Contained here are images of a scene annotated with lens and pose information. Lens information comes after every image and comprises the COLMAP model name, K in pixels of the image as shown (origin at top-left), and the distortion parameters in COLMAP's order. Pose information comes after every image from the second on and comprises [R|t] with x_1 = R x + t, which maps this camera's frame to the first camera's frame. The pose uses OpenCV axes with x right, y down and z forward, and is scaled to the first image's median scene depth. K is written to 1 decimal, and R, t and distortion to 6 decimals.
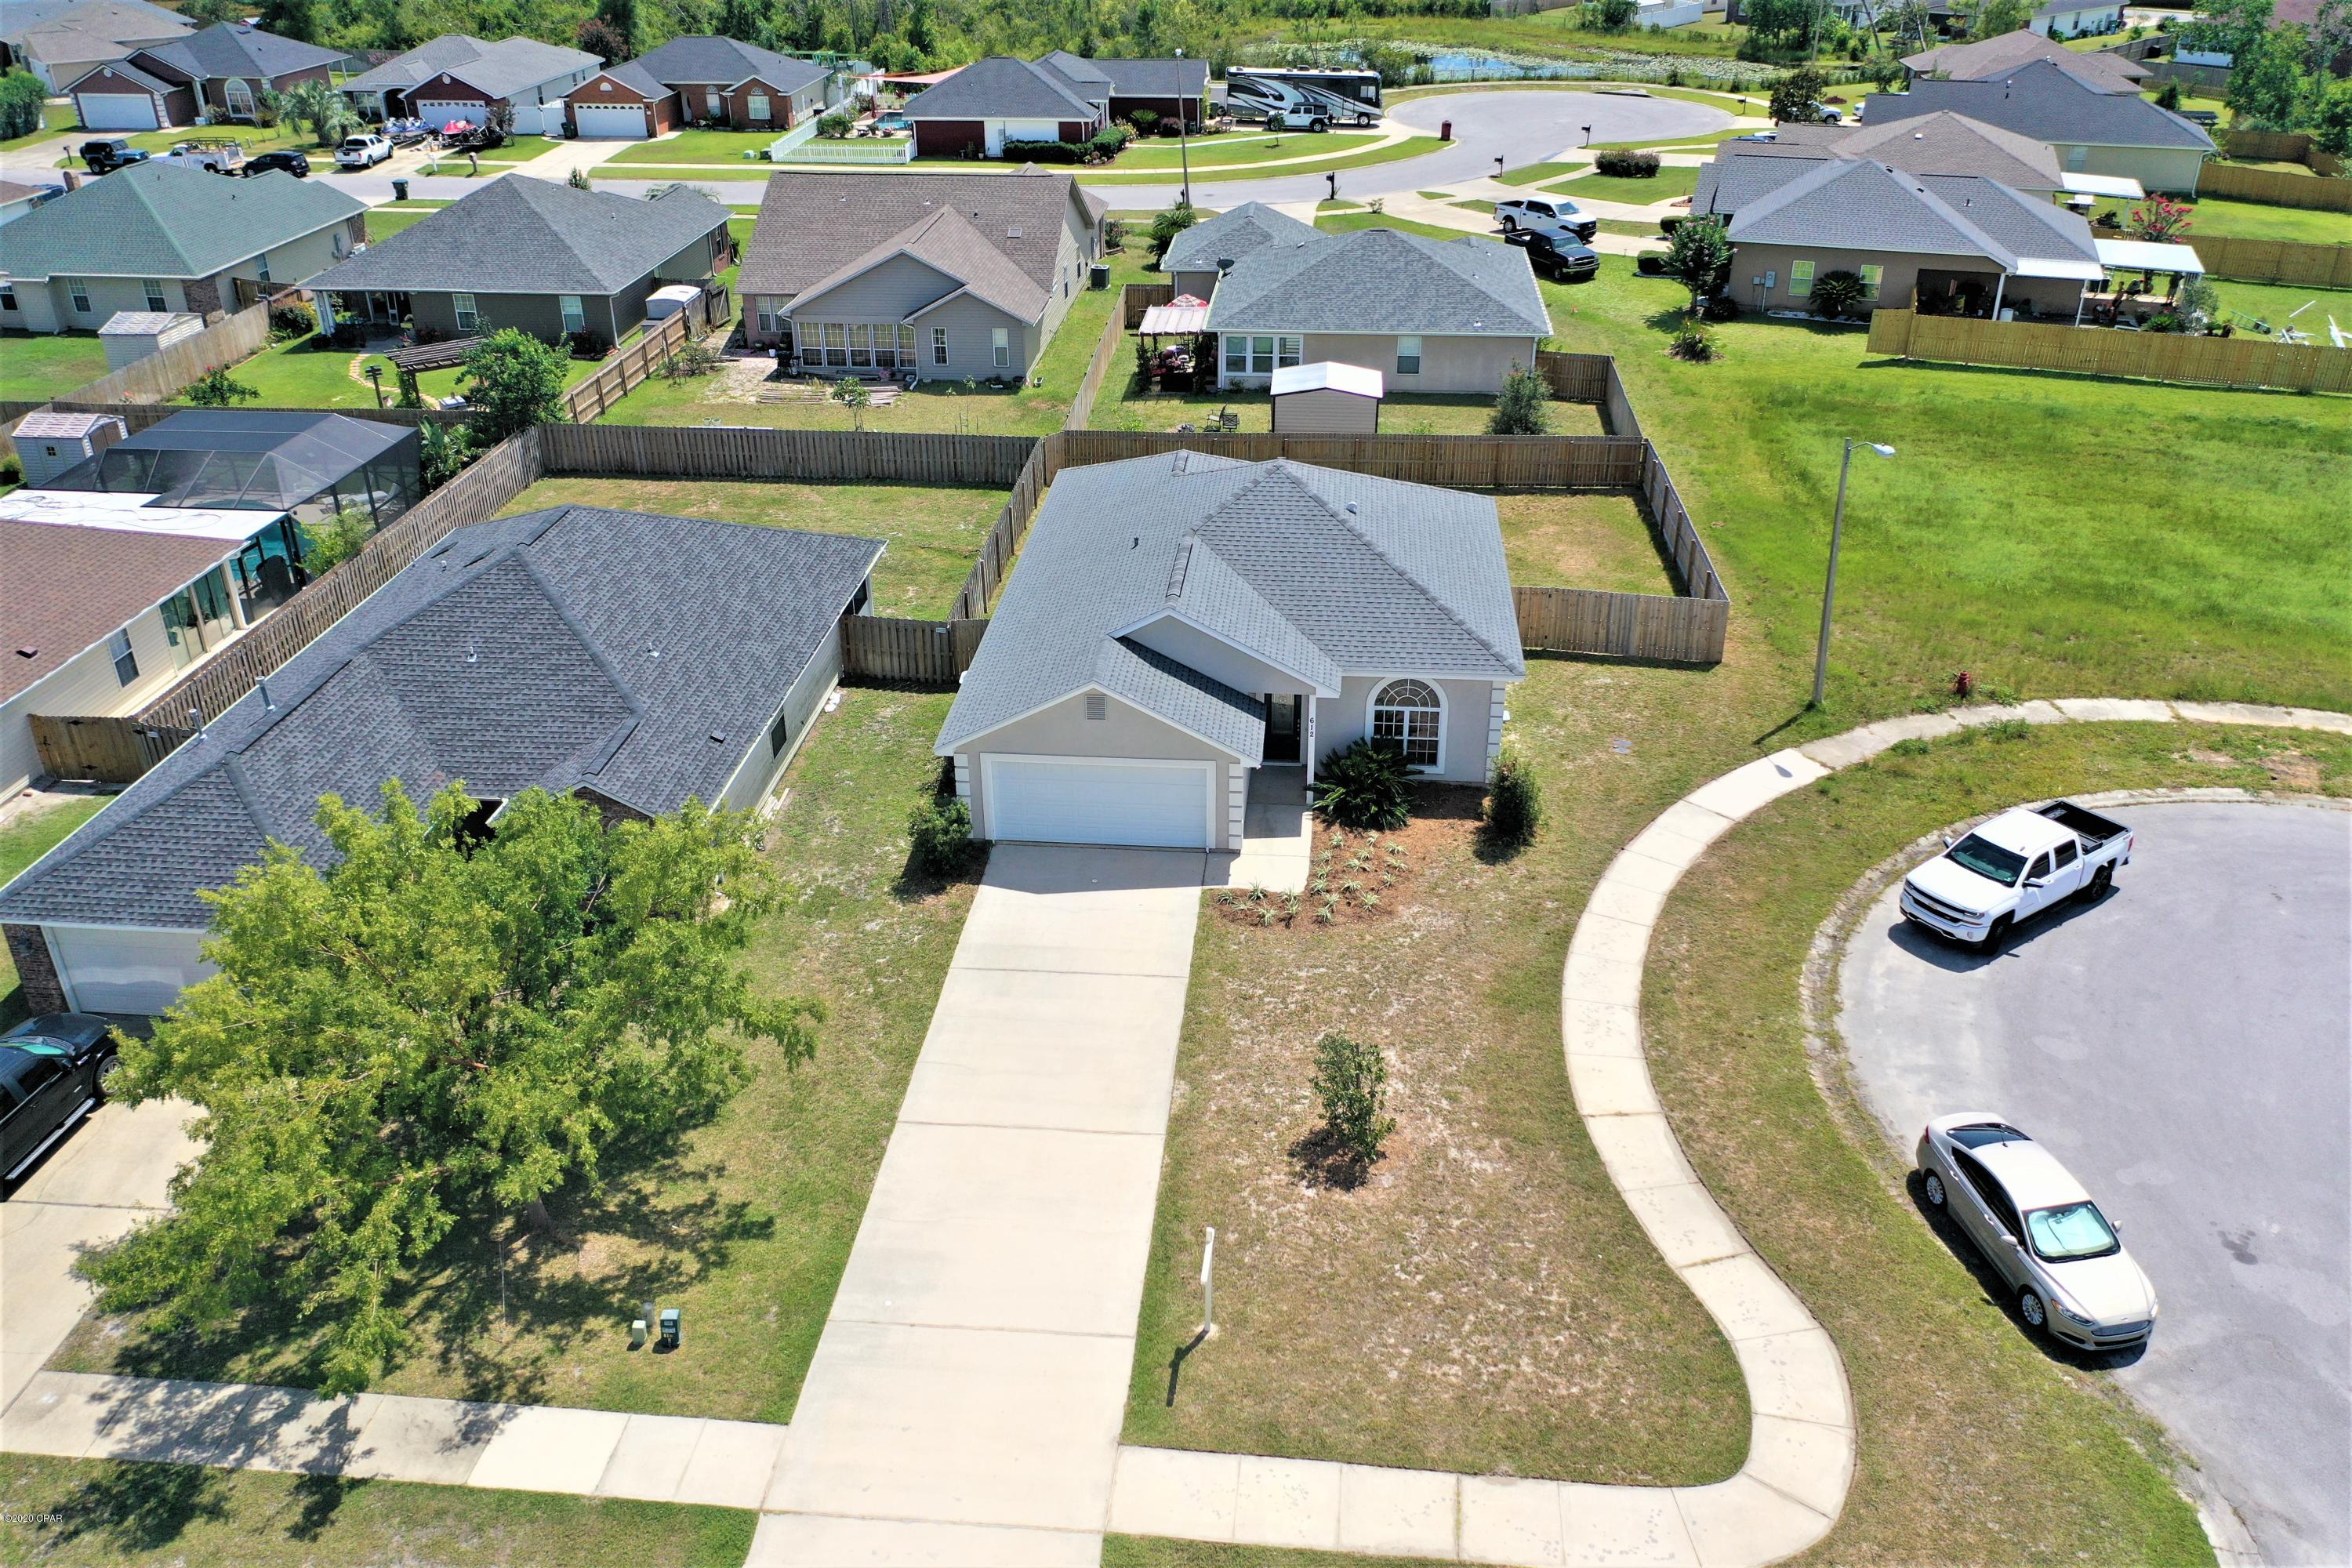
lens RADIAL K [[1864.3, 0, 1176.0], [0, 1864.3, 784.0], [0, 0, 1]] dist [0.008431, 0.004556]
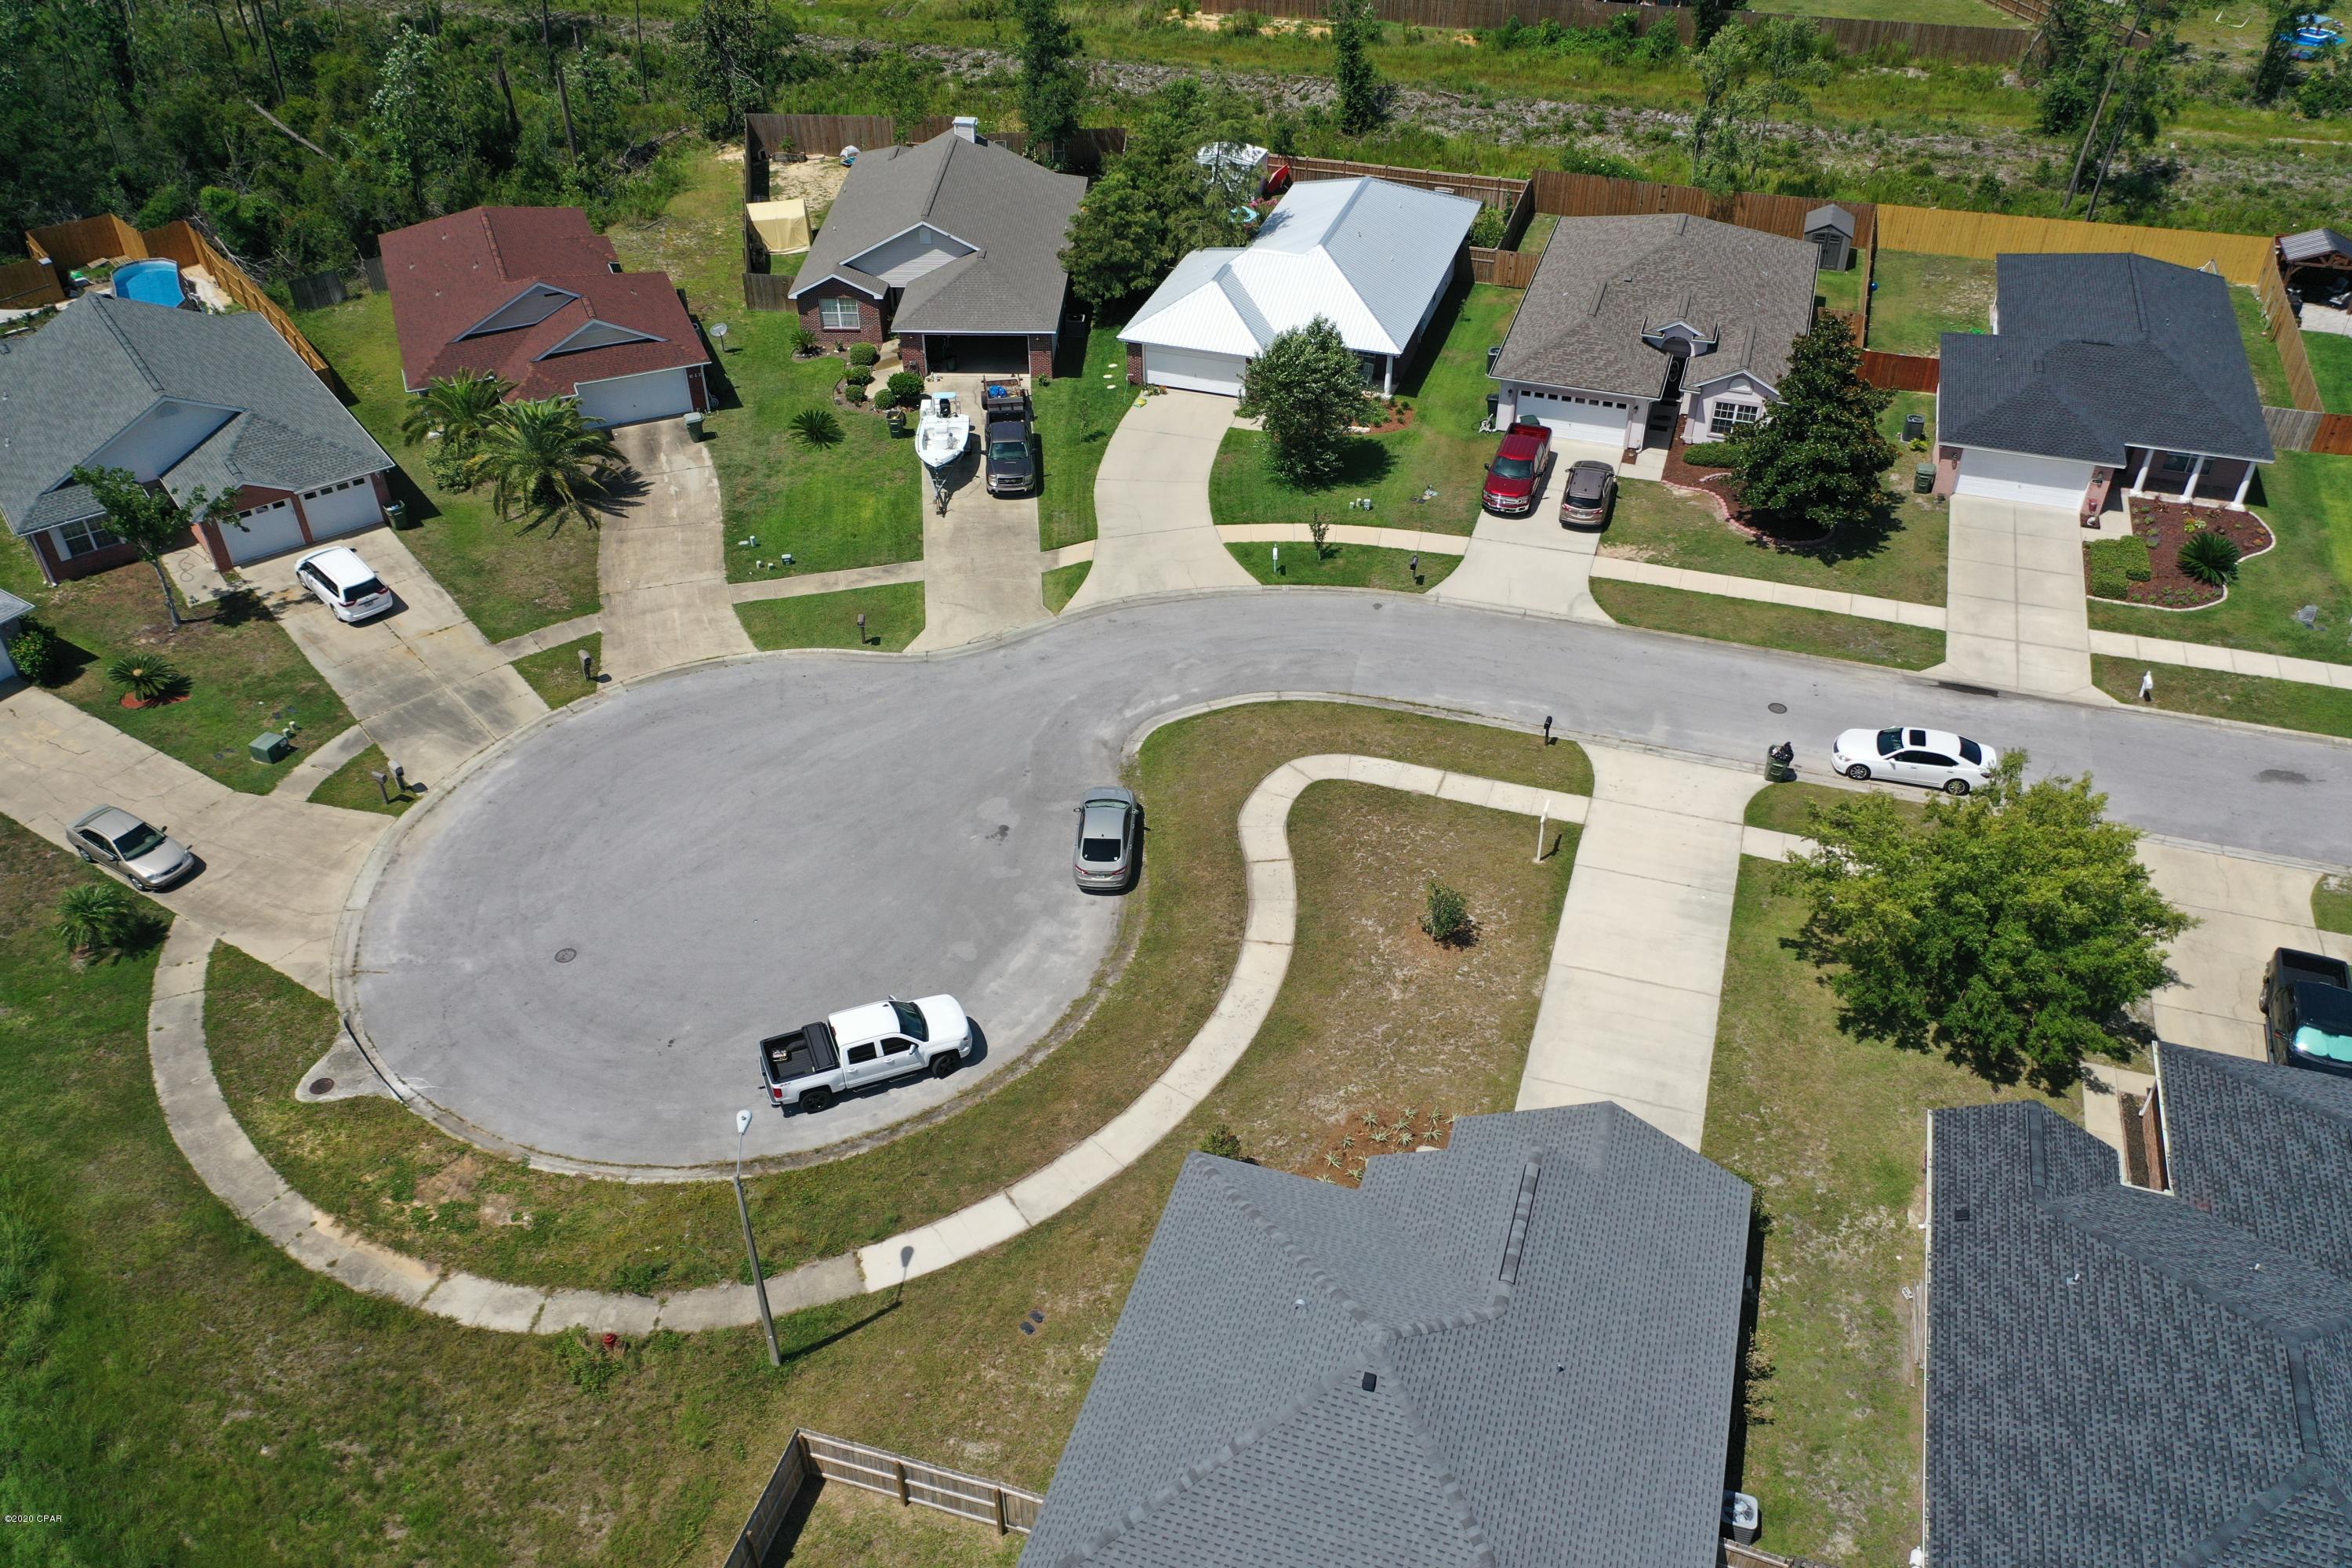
lens RADIAL K [[1895.3, 0, 1179.3], [0, 1895.3, 761.3], [0, 0, 1]] dist [0.013667, 0.000609]
pose [[-0.975067, -0.124369, 0.183782, 0.023340], [0.113896, 0.430299, 0.895472, -1.196175], [-0.190450, 0.894078, -0.405405, 1.320005]]
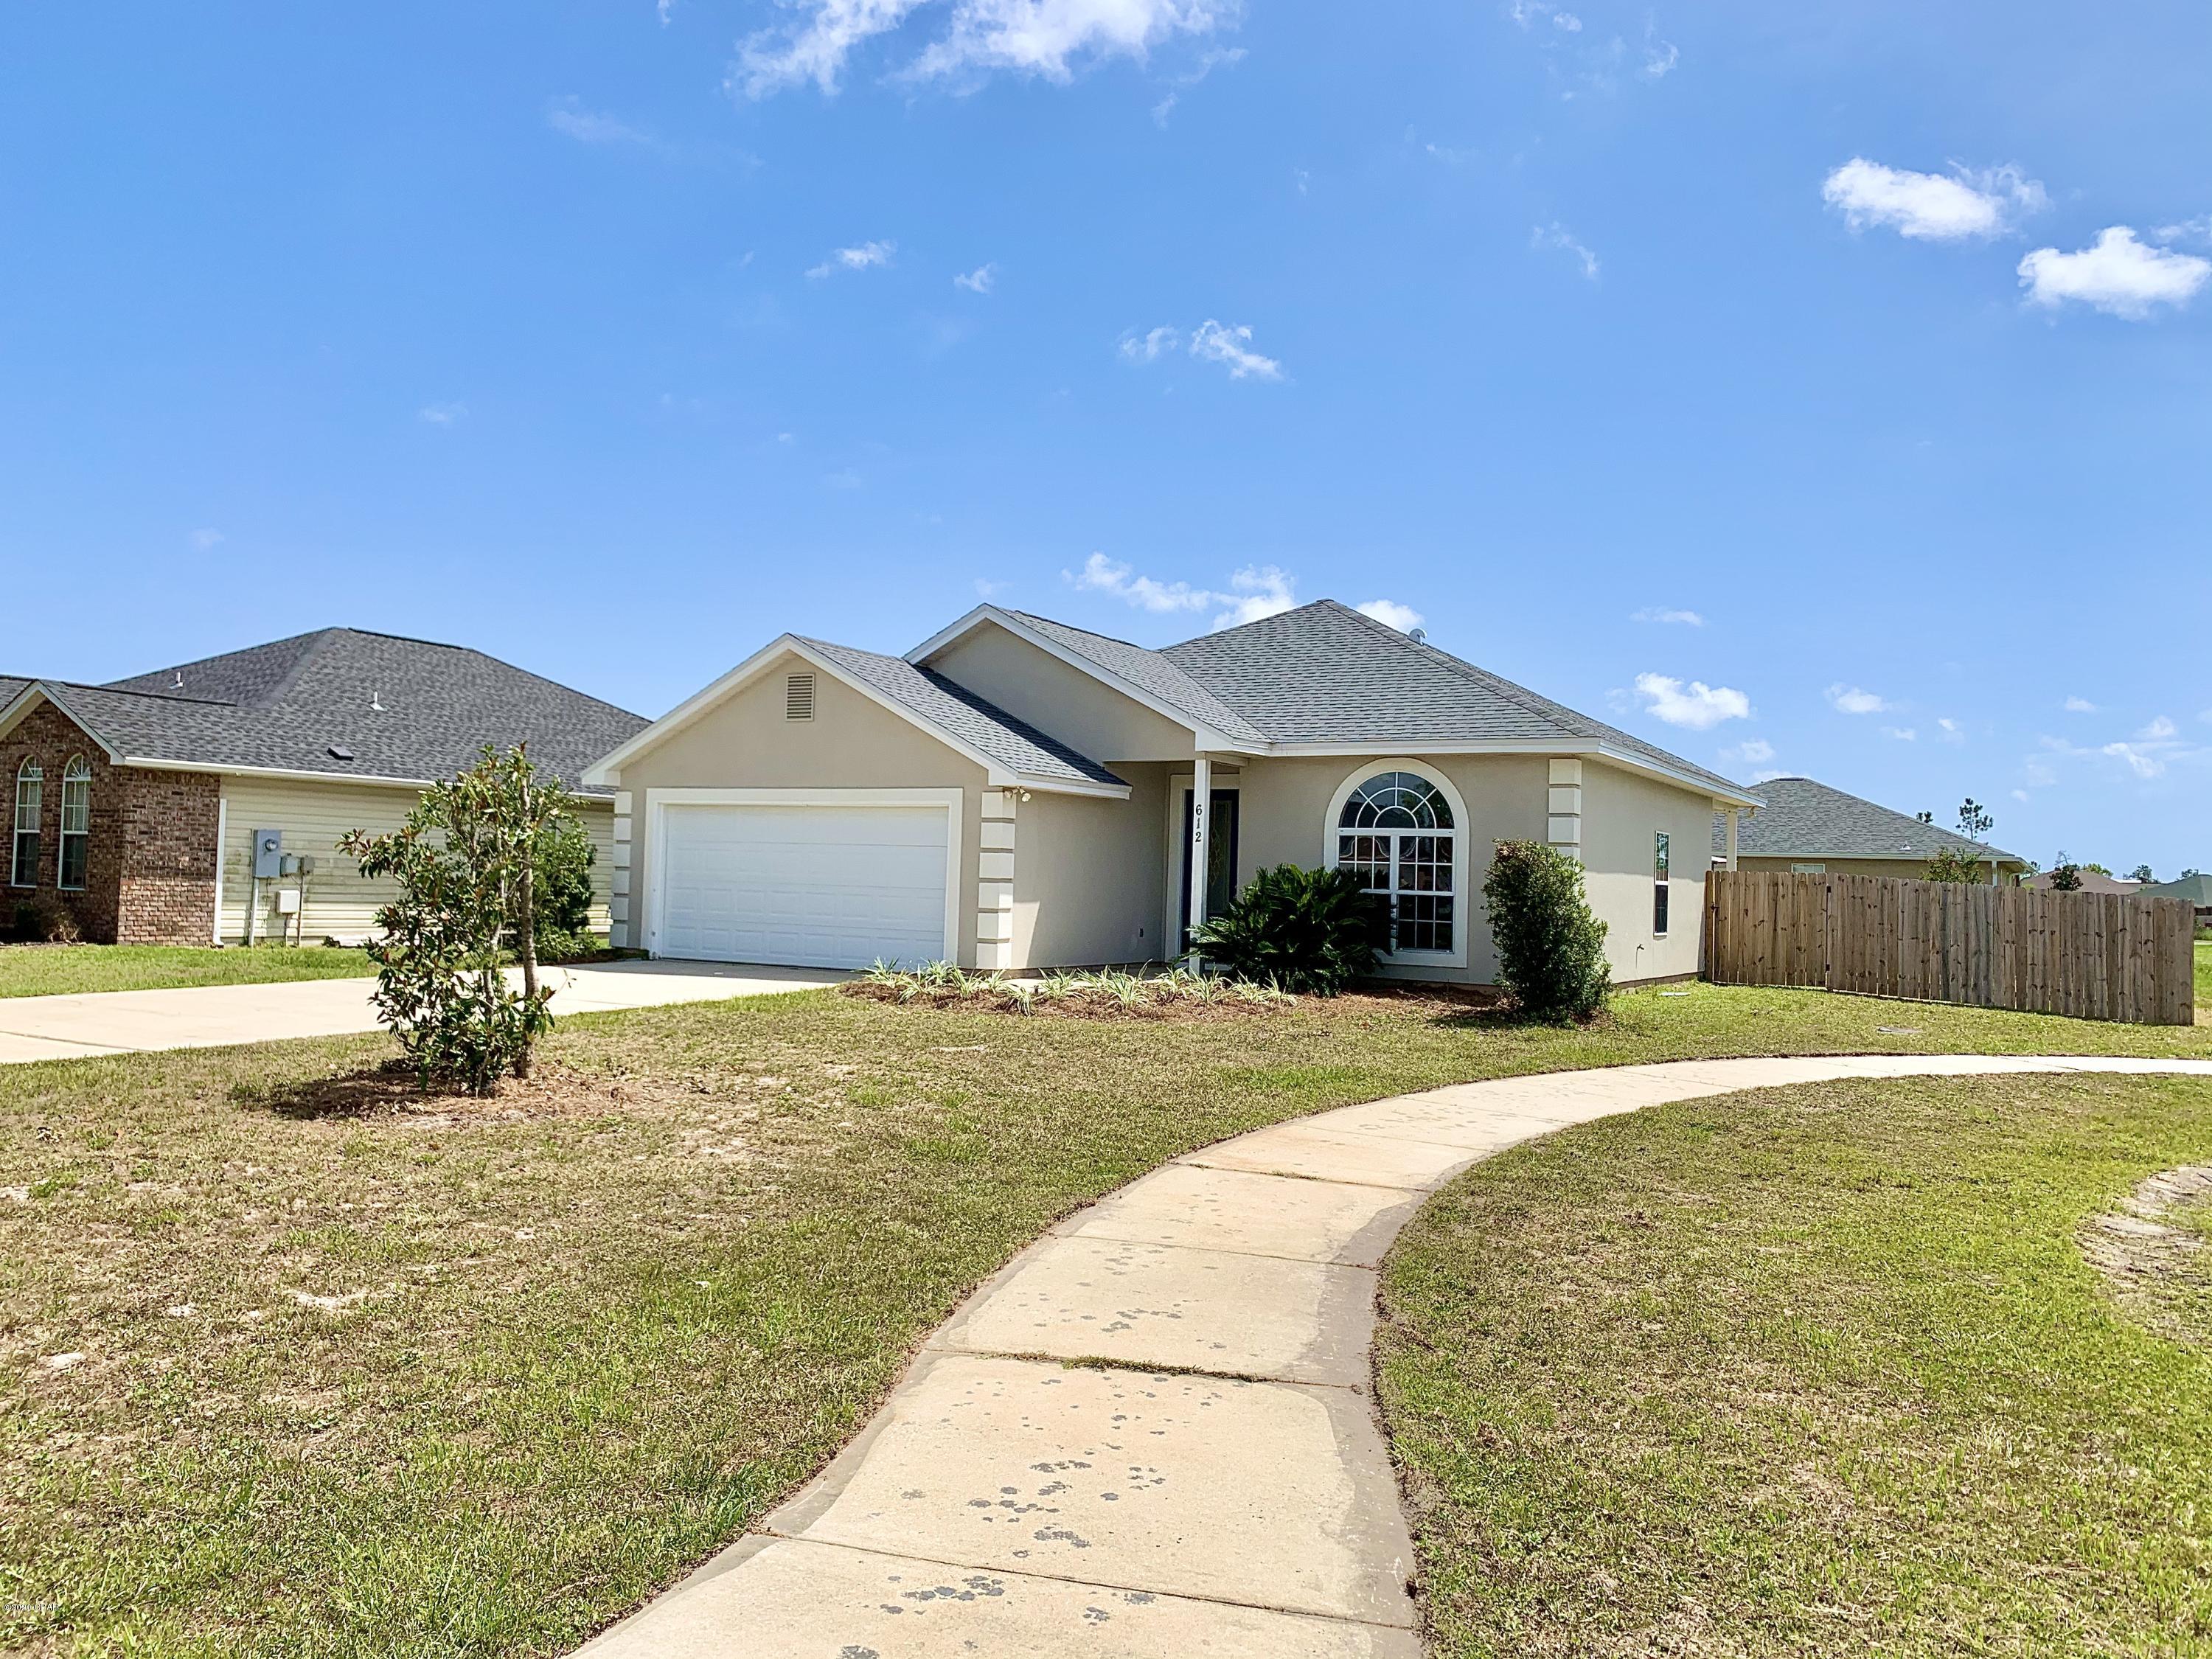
lens RADIAL K [[1685.7, 0, 1097.1], [0, 1685.7, 832.4], [0, 0, 1]] dist [0.050885, -0.067301]
pose [[0.905715, 0.019750, -0.423426, 0.276741], [-0.231430, 0.859933, -0.454923, 0.223042], [0.355134, 0.510024, 0.783426, 0.633094]]
